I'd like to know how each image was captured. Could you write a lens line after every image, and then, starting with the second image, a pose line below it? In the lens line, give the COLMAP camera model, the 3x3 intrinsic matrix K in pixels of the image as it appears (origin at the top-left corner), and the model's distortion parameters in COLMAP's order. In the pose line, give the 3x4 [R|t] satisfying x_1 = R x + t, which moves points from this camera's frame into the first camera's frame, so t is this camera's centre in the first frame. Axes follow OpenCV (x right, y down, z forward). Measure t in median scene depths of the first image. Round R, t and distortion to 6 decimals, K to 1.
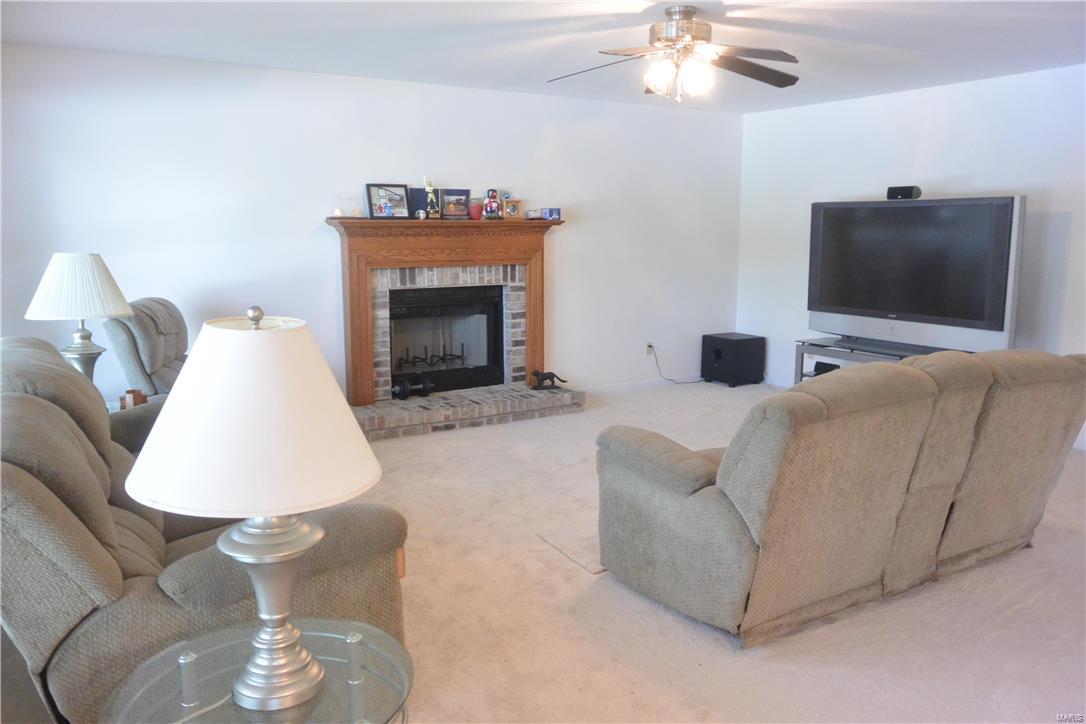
lens RADIAL K [[841.8, 0, 543.0], [0, 841.8, 362.0], [0, 0, 1]] dist [0.000520, 0.000432]
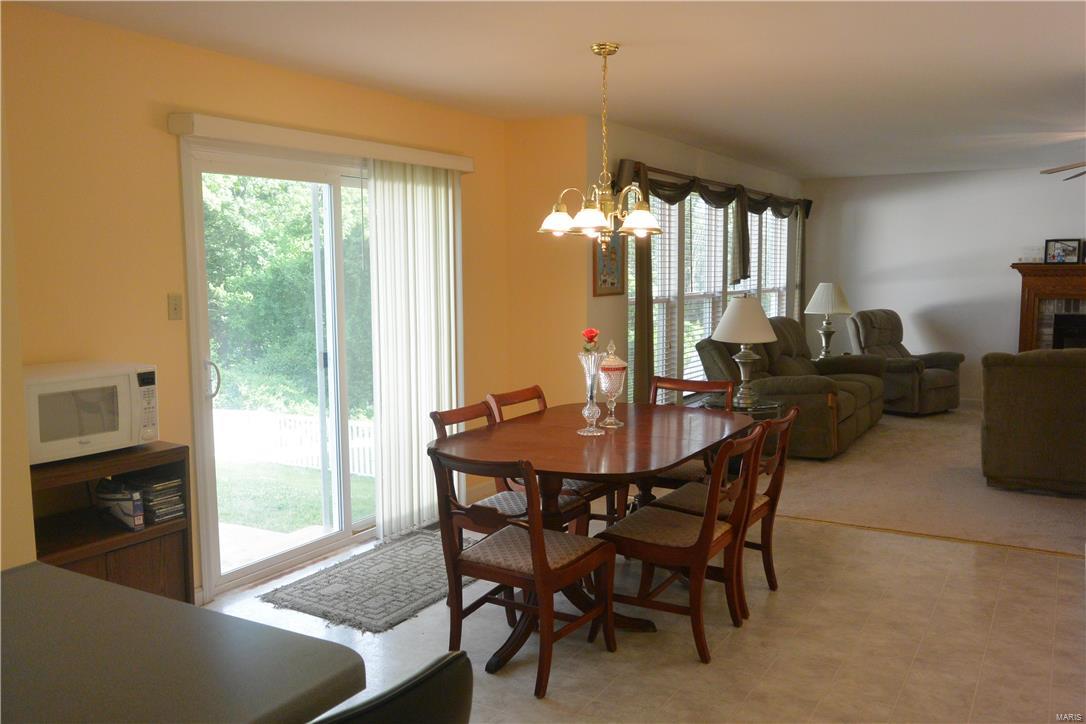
lens RADIAL K [[900.5, 0, 543.0], [0, 900.5, 362.0], [0, 0, 1]] dist [-0.014013, 0.000314]
pose [[0.471315, 0.087078, -0.877656, 0.732891], [-0.137768, 0.990167, 0.024257, 0.073350], [0.871138, 0.109480, 0.478678, -0.442683]]
